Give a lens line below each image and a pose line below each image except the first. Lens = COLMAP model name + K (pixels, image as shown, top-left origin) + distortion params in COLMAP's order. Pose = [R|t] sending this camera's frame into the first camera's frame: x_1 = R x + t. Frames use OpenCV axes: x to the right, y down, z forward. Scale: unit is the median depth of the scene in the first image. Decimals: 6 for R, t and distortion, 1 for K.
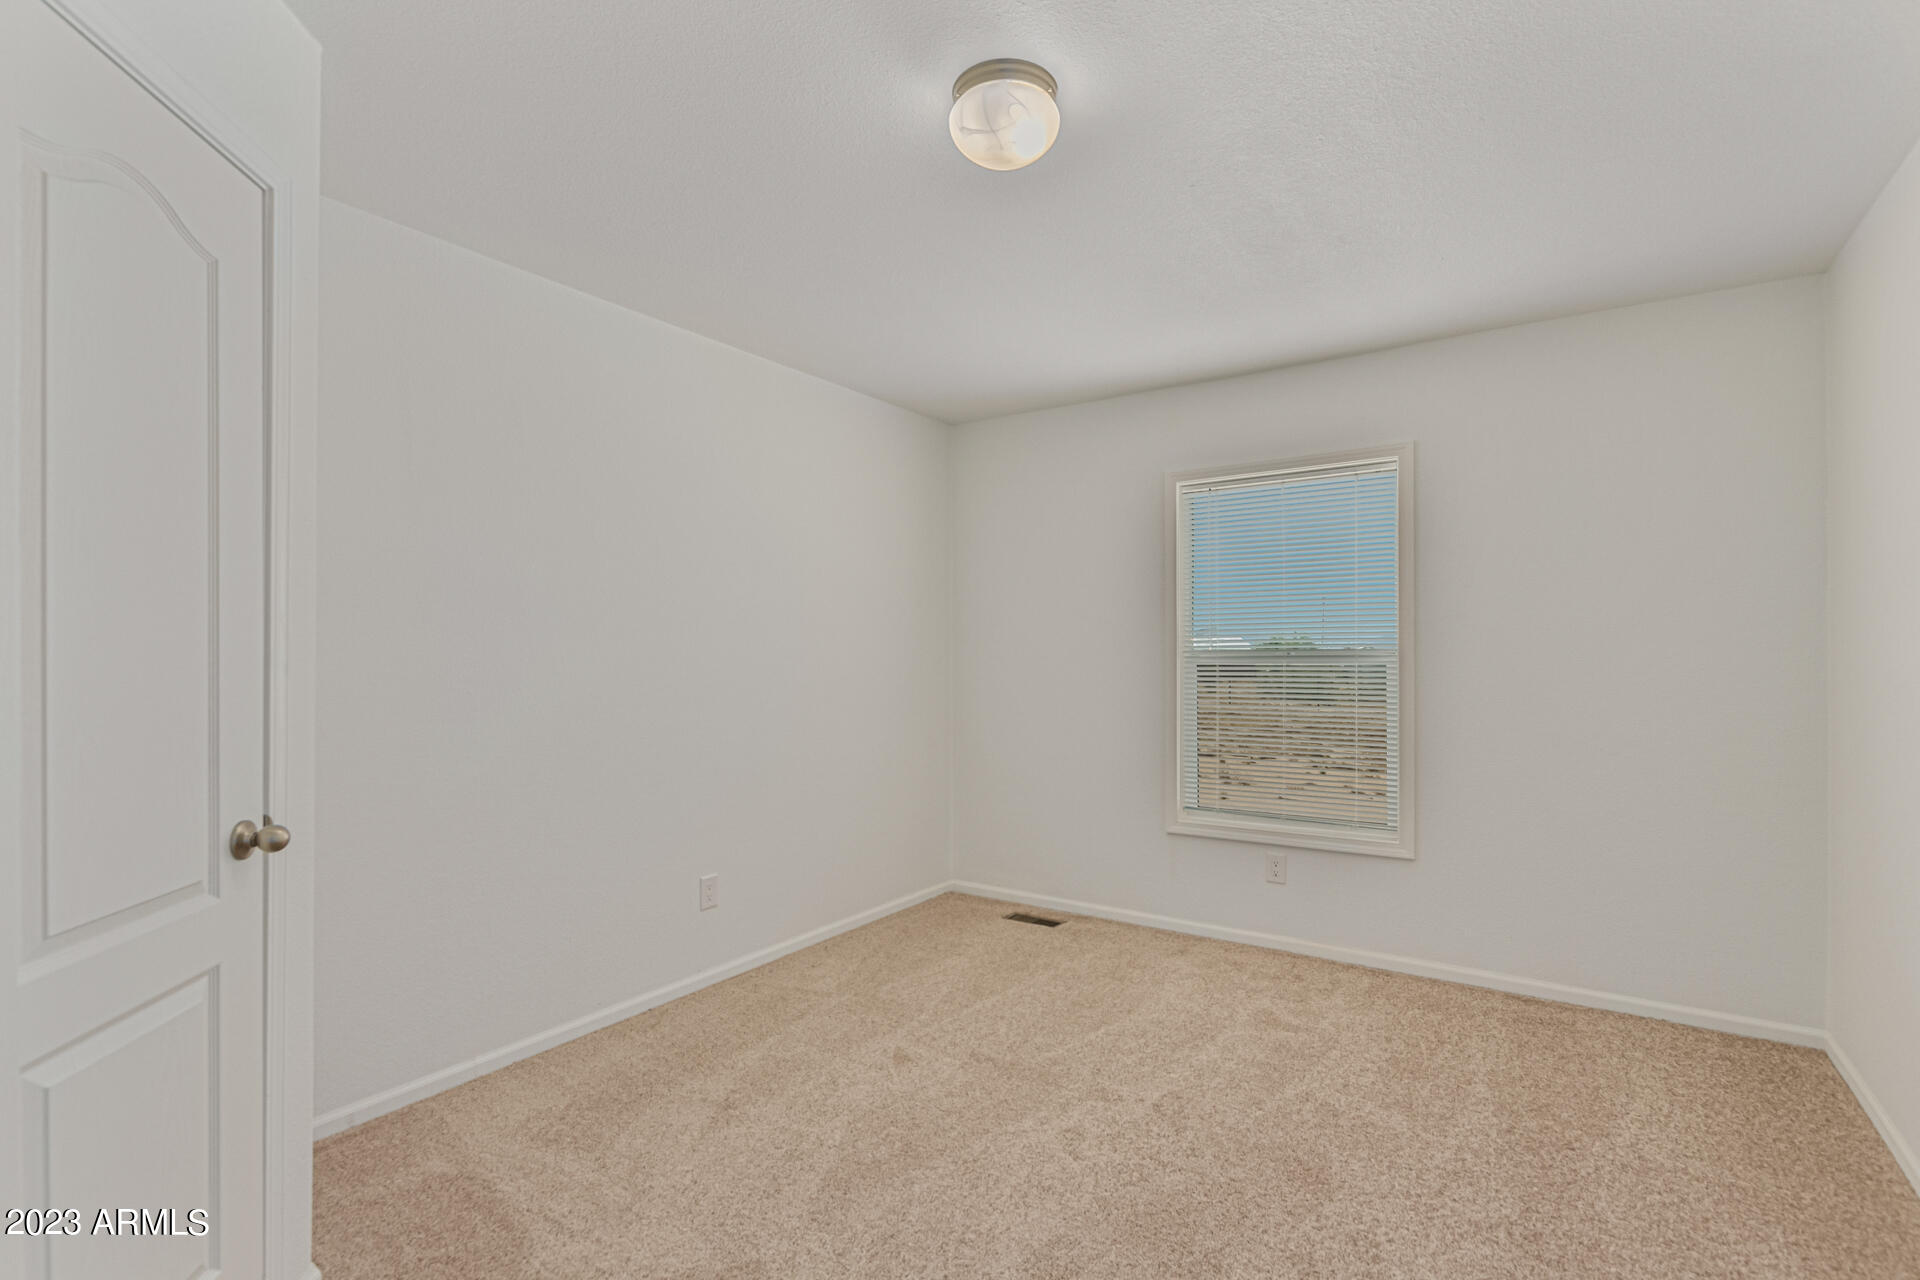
lens RADIAL K [[885.8, 0, 950.7], [0, 885.8, 639.6], [0, 0, 1]] dist [0.015761, -0.003482]
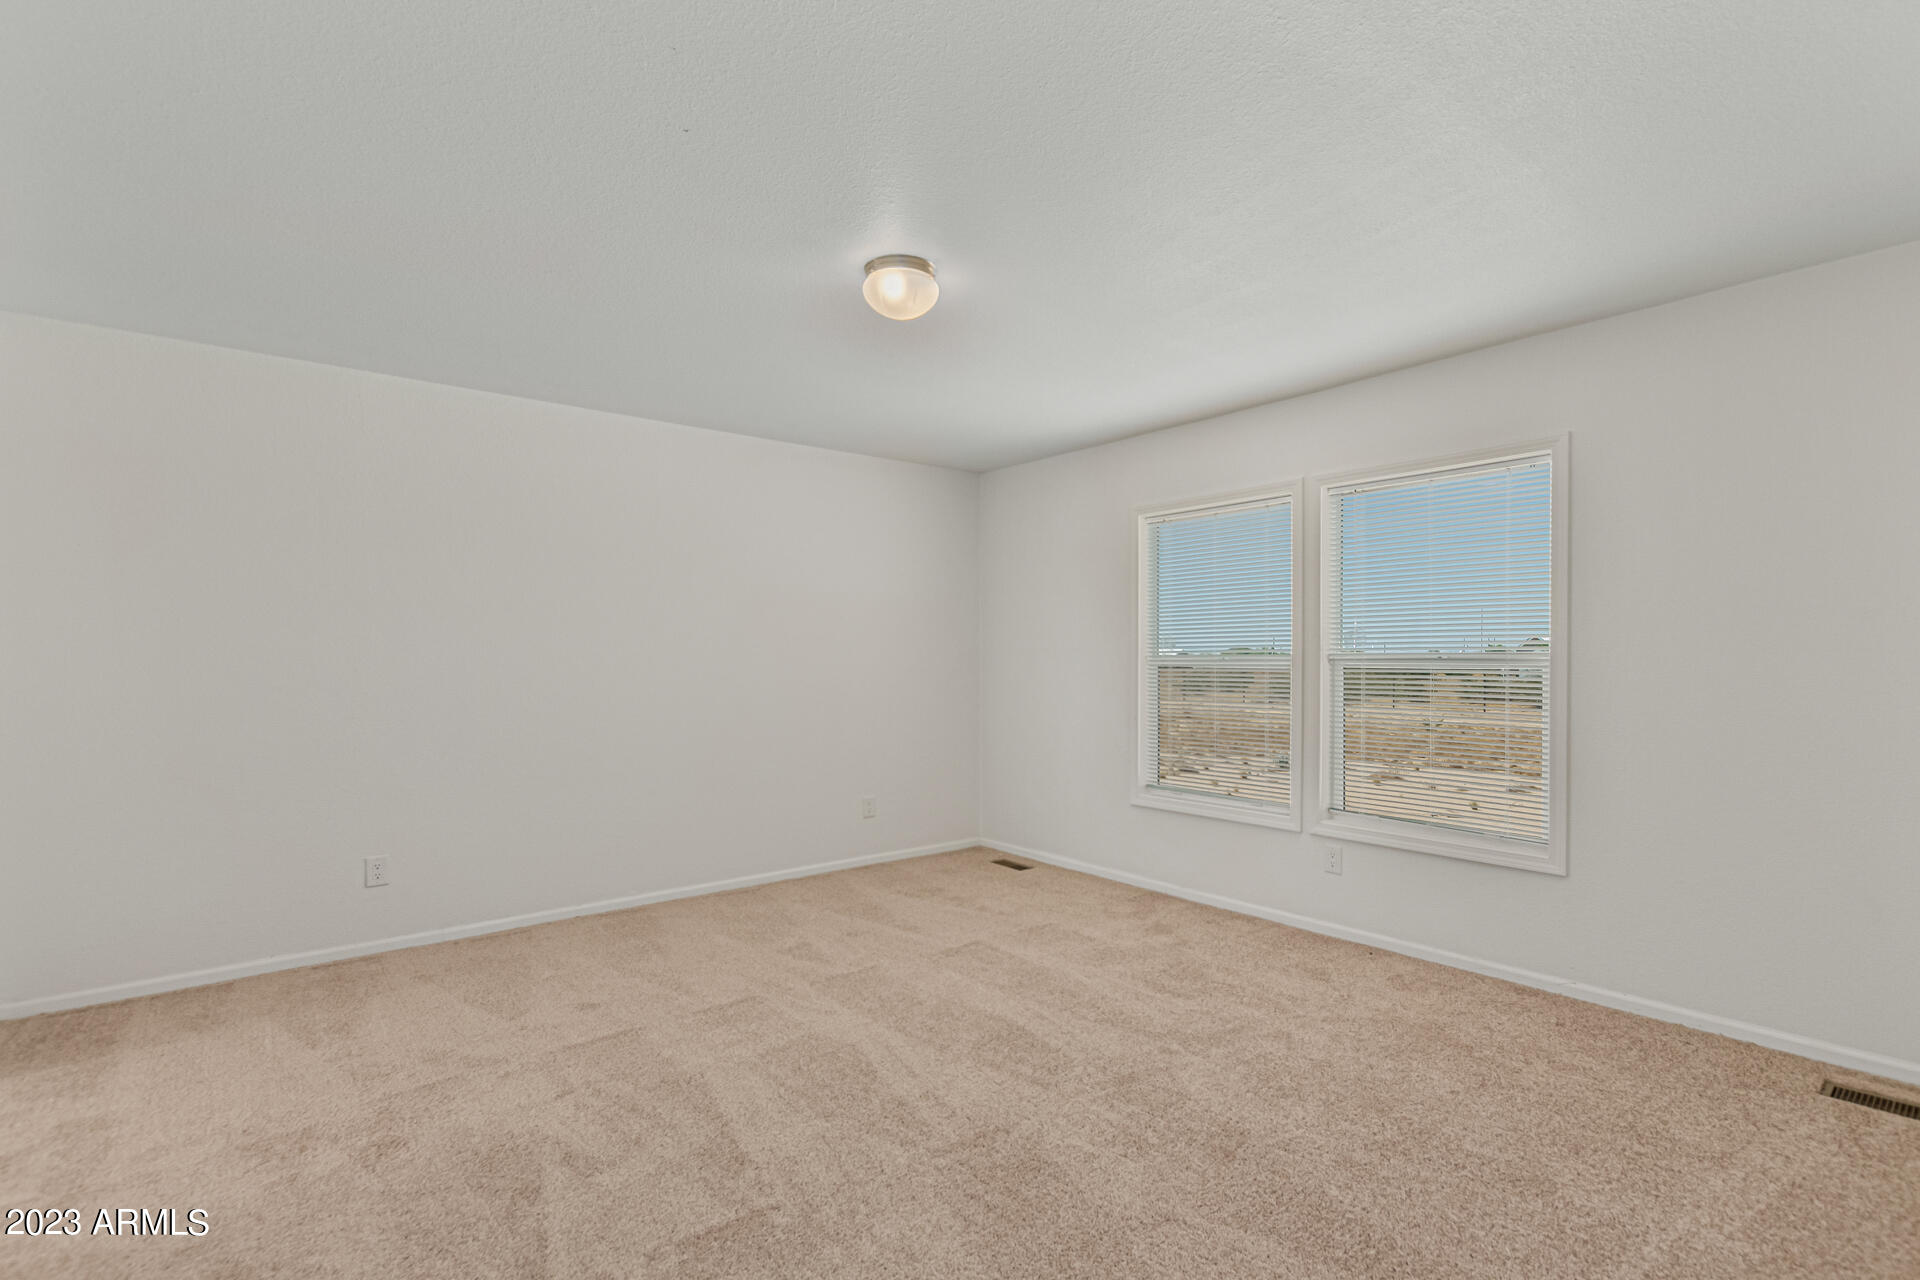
lens RADIAL K [[885.8, 0, 923.1], [0, 885.8, 656.7], [0, 0, 1]] dist [0.015761, -0.003482]
pose [[0.952364, 0.004088, -0.304937, 0.322080], [0.001110, 0.999857, 0.016872, -0.005569], [0.304962, -0.016407, 0.952223, -0.224168]]
